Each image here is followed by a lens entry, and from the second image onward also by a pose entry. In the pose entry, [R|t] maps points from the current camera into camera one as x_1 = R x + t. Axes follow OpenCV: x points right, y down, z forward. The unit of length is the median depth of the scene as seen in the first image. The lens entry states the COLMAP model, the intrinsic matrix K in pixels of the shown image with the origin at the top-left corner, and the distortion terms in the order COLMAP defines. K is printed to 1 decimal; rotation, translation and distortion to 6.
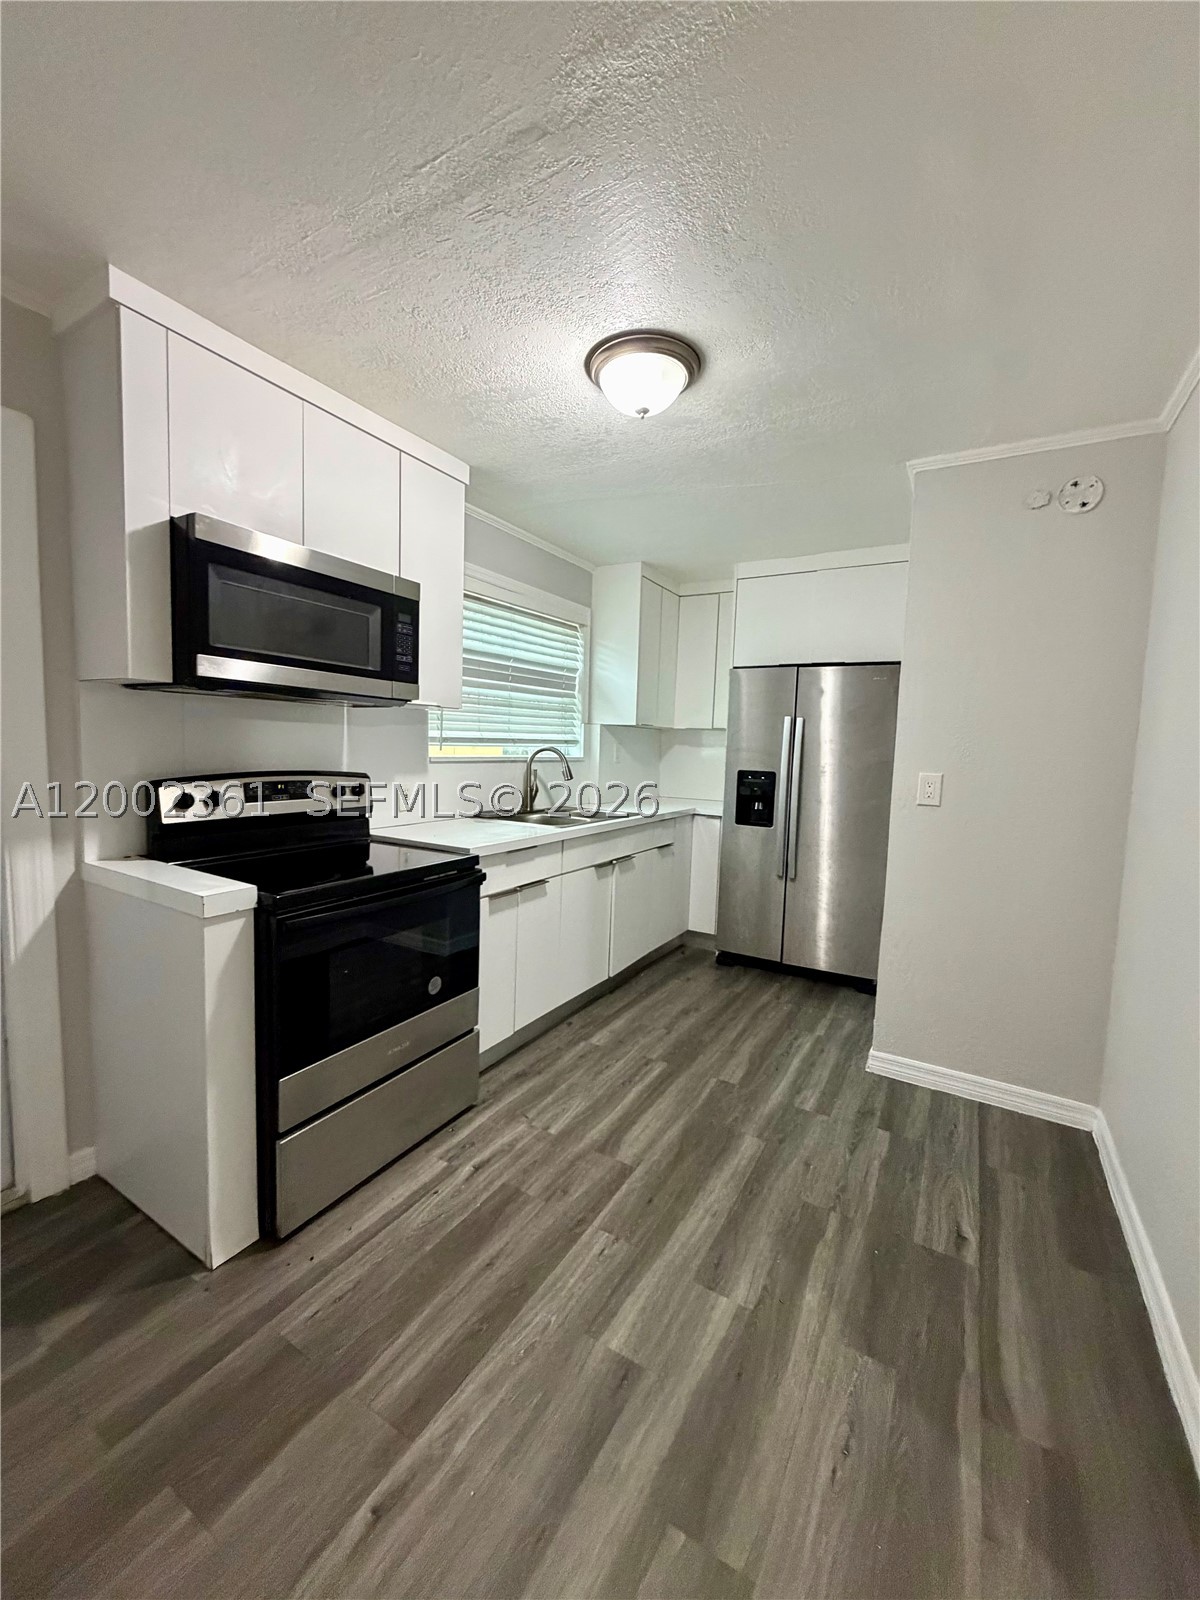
lens RADIAL K [[634.7, 0, 595.6], [0, 634.7, 796.6], [0, 0, 1]] dist [-0.000258, -0.000028]
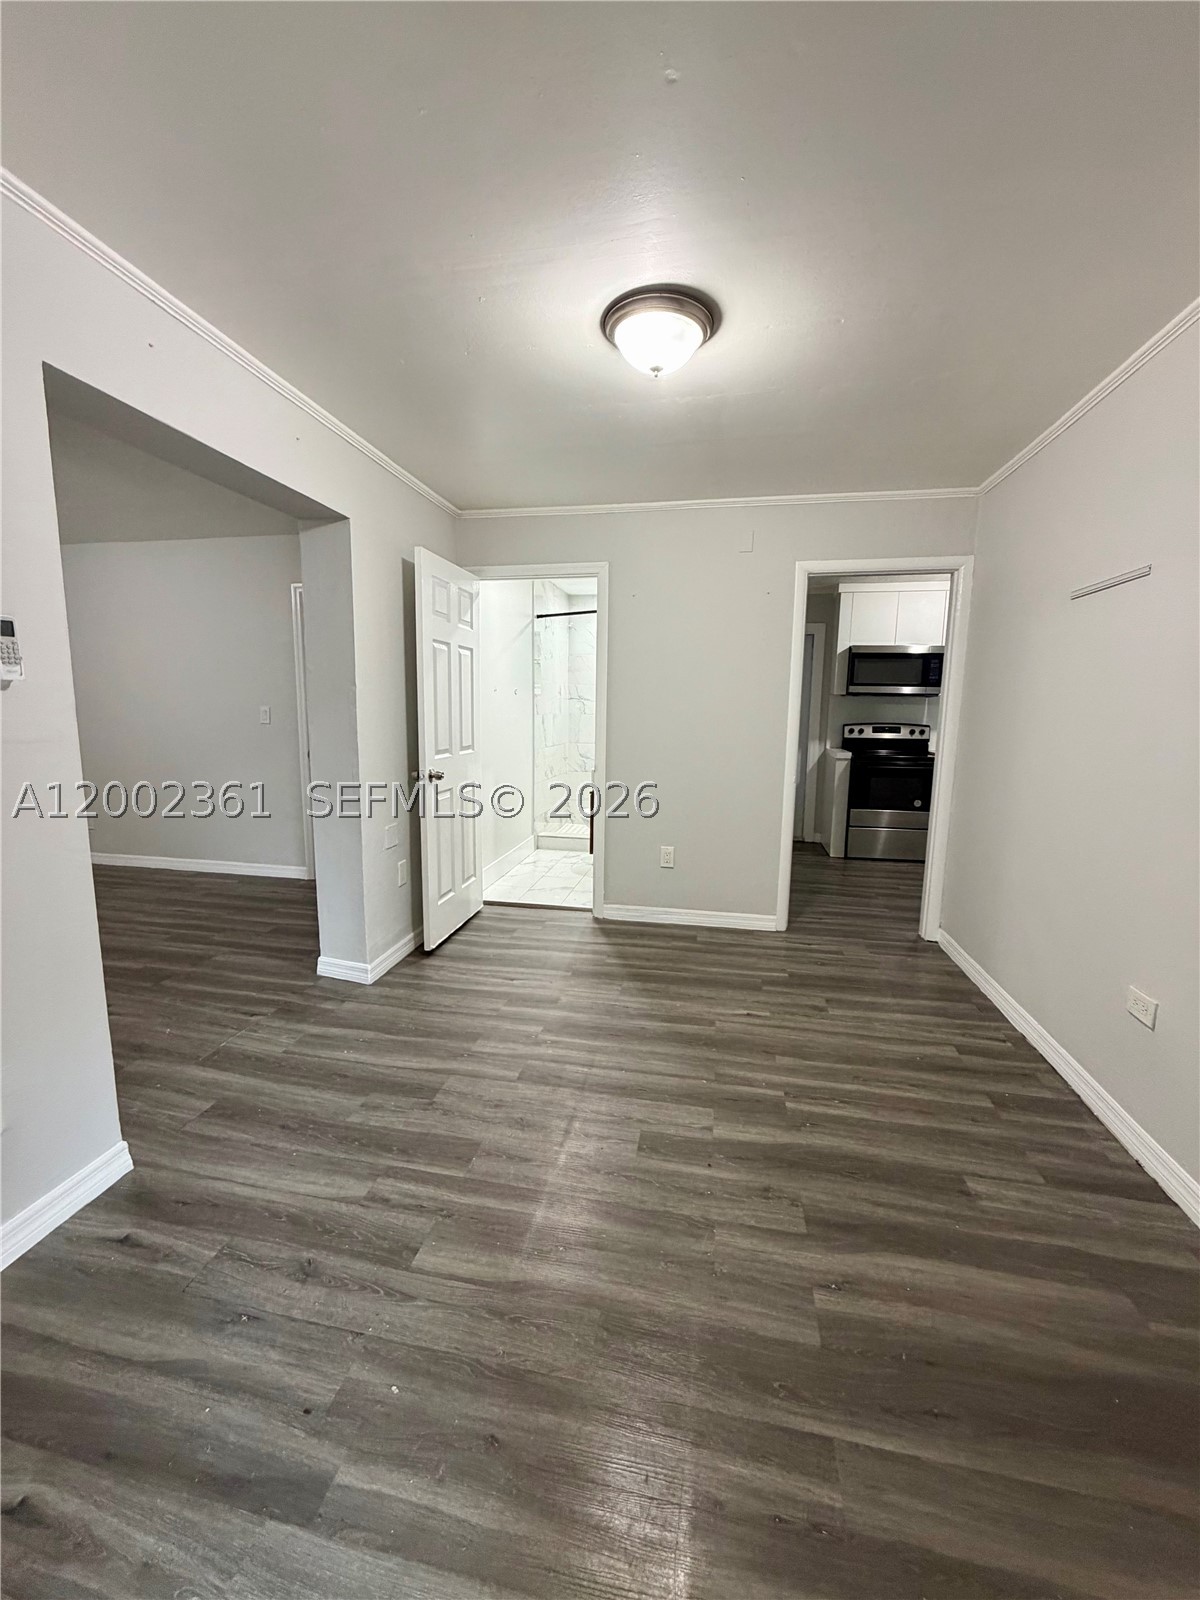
lens RADIAL K [[634.7, 0, 595.6], [0, 634.7, 796.6], [0, 0, 1]] dist [-0.000258, -0.000028]
pose [[0.334244, 0.102818, -0.936862, 1.936664], [-0.082189, 0.993425, 0.079703, 0.185656], [0.938896, 0.050359, 0.340496, -1.267316]]
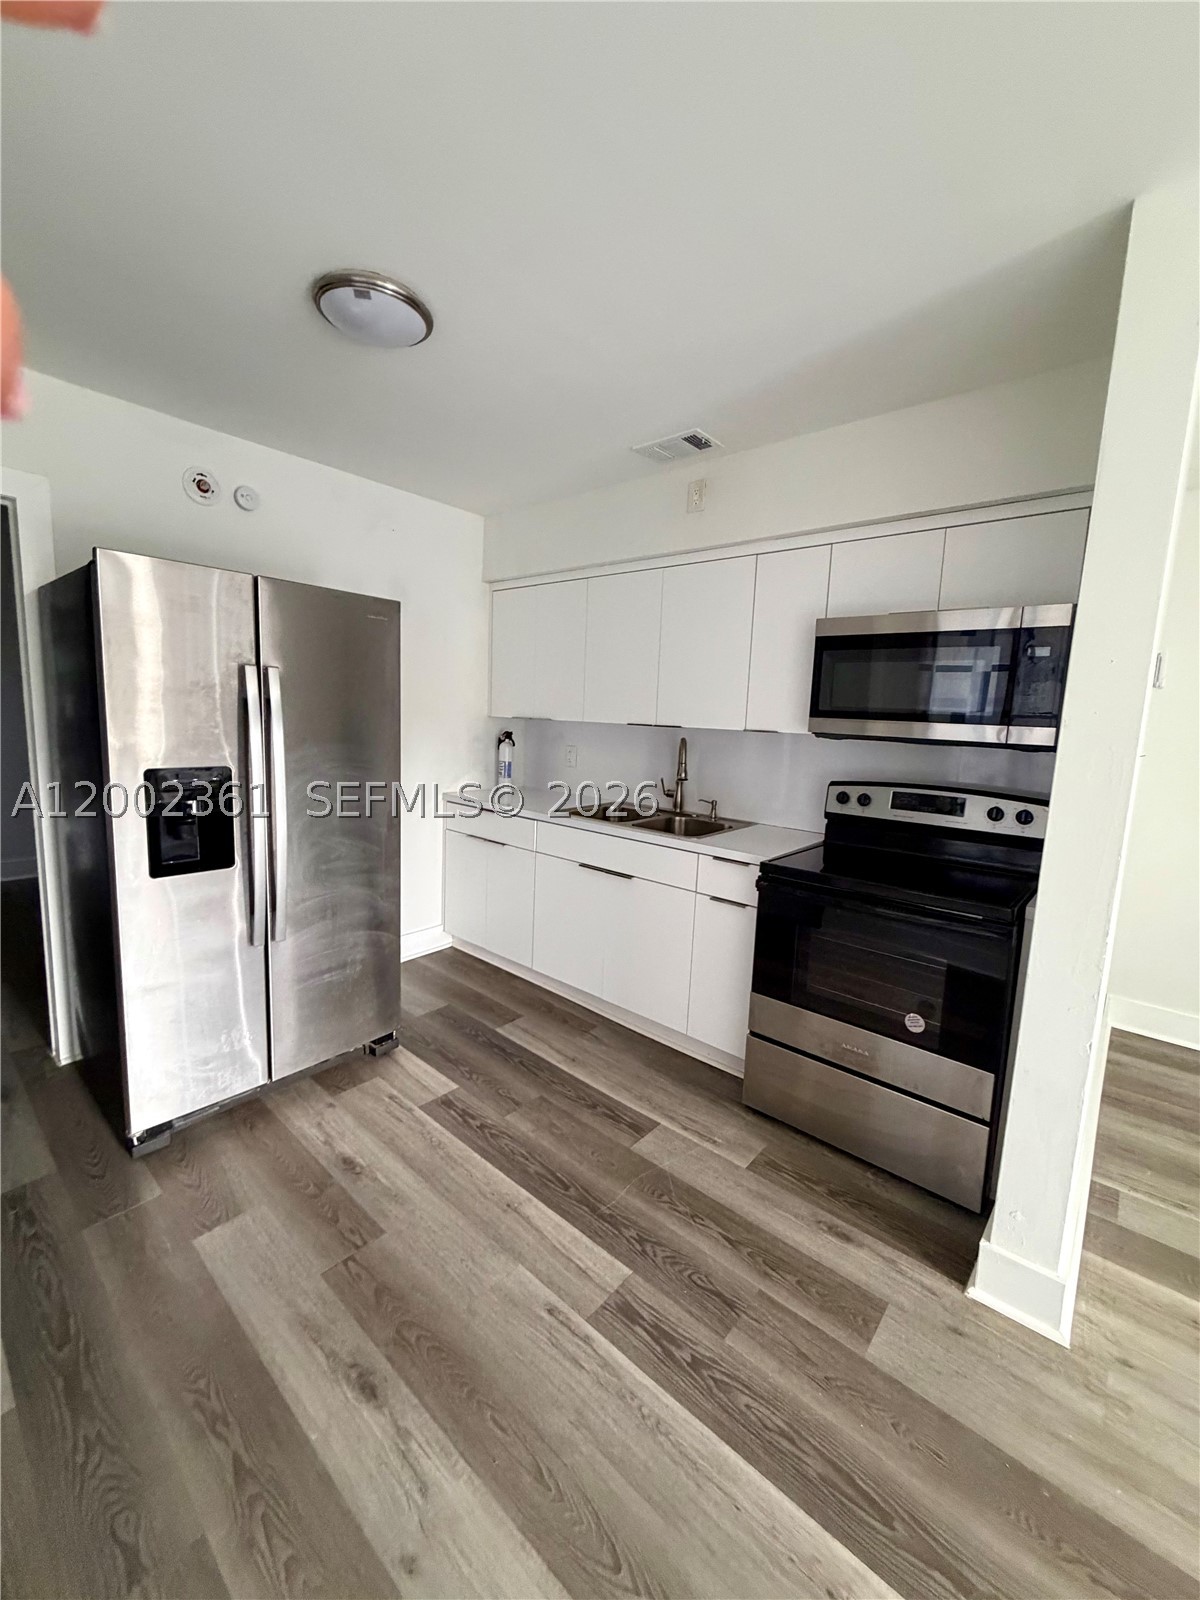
lens RADIAL K [[634.7, 0, 595.6], [0, 634.7, 796.6], [0, 0, 1]] dist [-0.000258, -0.000028]
pose [[-0.174029, 0.082961, -0.981240, 0.771509], [-0.126481, 0.986308, 0.105822, -0.072052], [0.976584, 0.142524, -0.161153, 0.708033]]
